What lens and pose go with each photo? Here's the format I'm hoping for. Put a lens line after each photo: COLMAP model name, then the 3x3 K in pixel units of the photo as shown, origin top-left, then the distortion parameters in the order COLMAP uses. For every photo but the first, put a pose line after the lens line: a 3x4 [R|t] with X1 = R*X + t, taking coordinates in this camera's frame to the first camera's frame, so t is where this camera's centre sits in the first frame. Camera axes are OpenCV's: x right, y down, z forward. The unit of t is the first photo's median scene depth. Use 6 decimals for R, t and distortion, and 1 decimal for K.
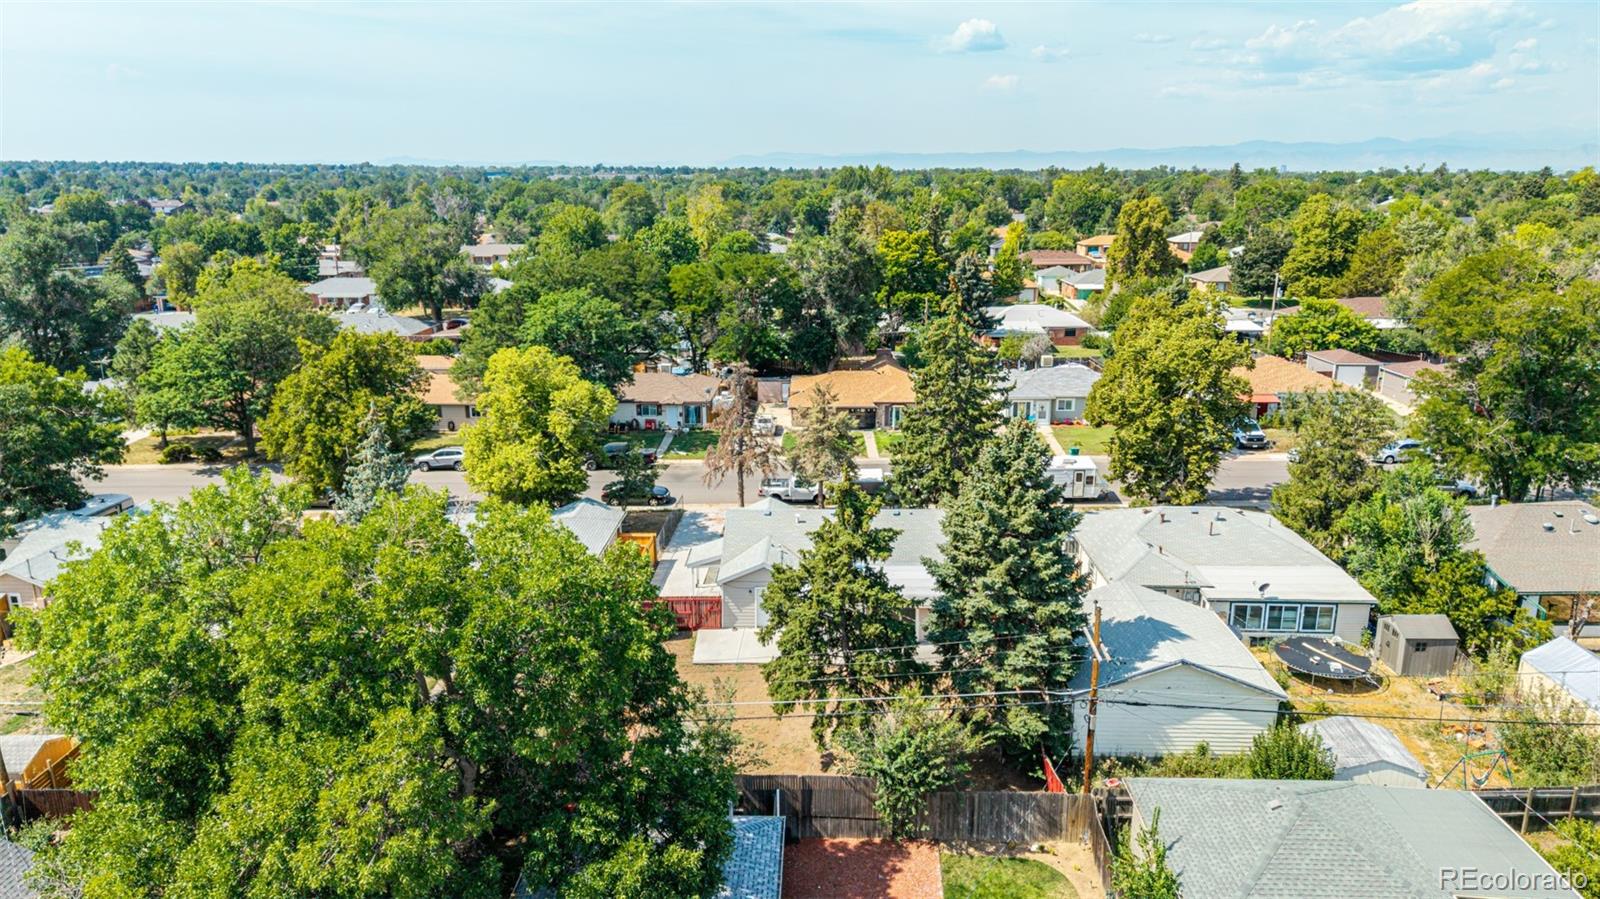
lens RADIAL K [[1056.6, 0, 799.3], [0, 1056.6, 444.5], [0, 0, 1]] dist [0.043717, -0.049144]
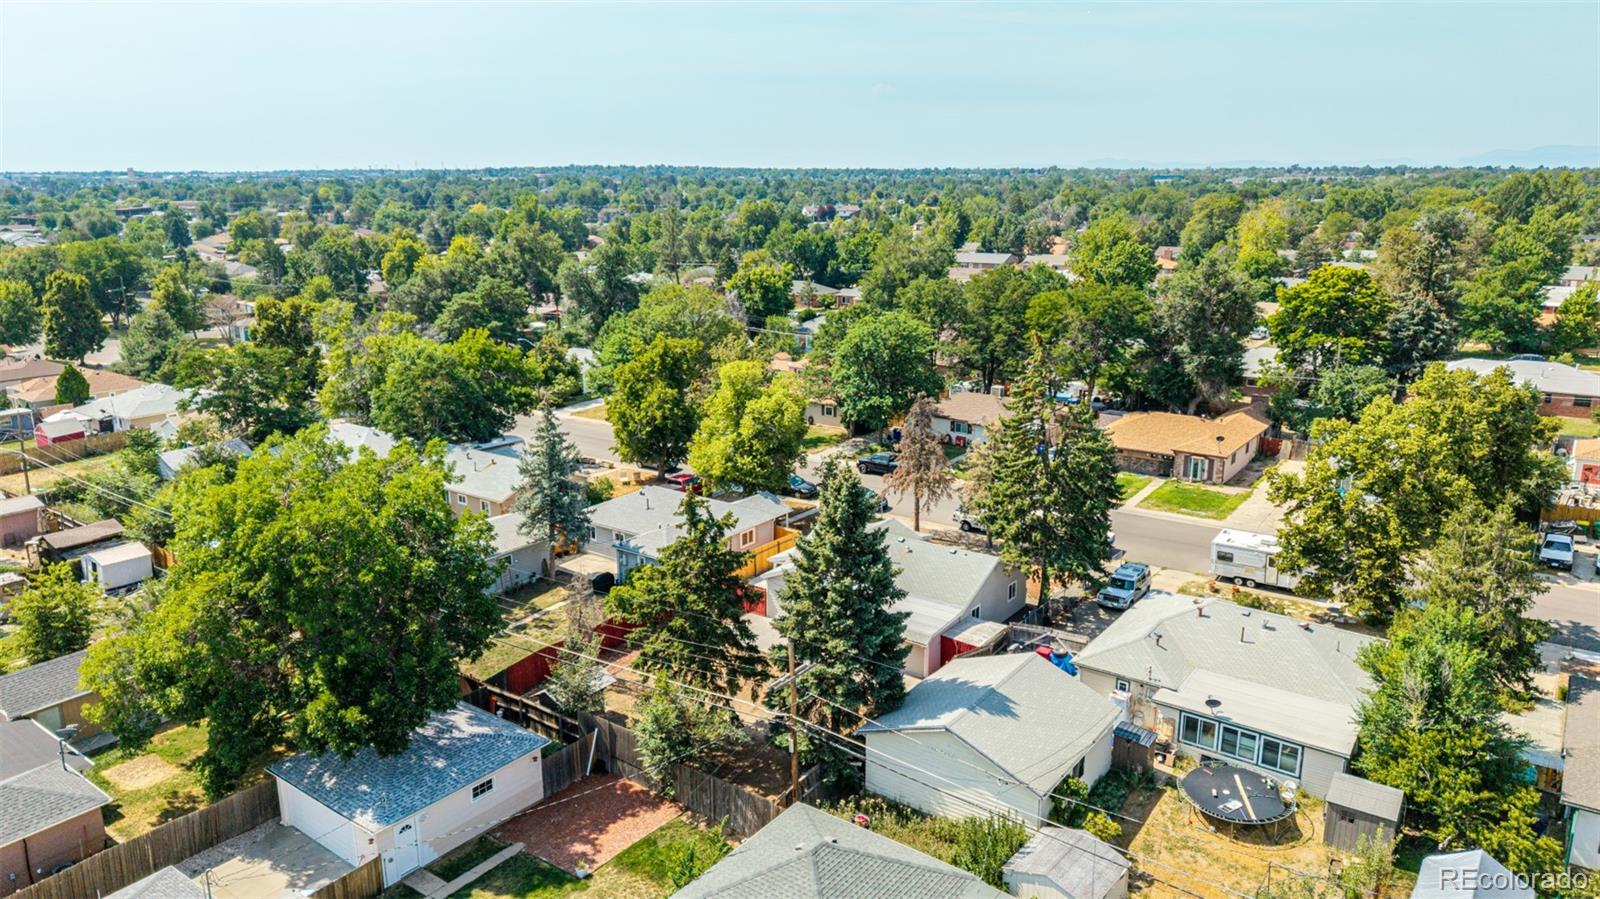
lens RADIAL K [[1056.6, 0, 798.0], [0, 1056.6, 454.1], [0, 0, 1]] dist [0.043717, -0.049144]
pose [[0.820450, 0.141848, -0.553842, 0.316585], [-0.138080, 0.989218, 0.048807, -0.035662], [0.554794, 0.036431, 0.831190, 0.025601]]
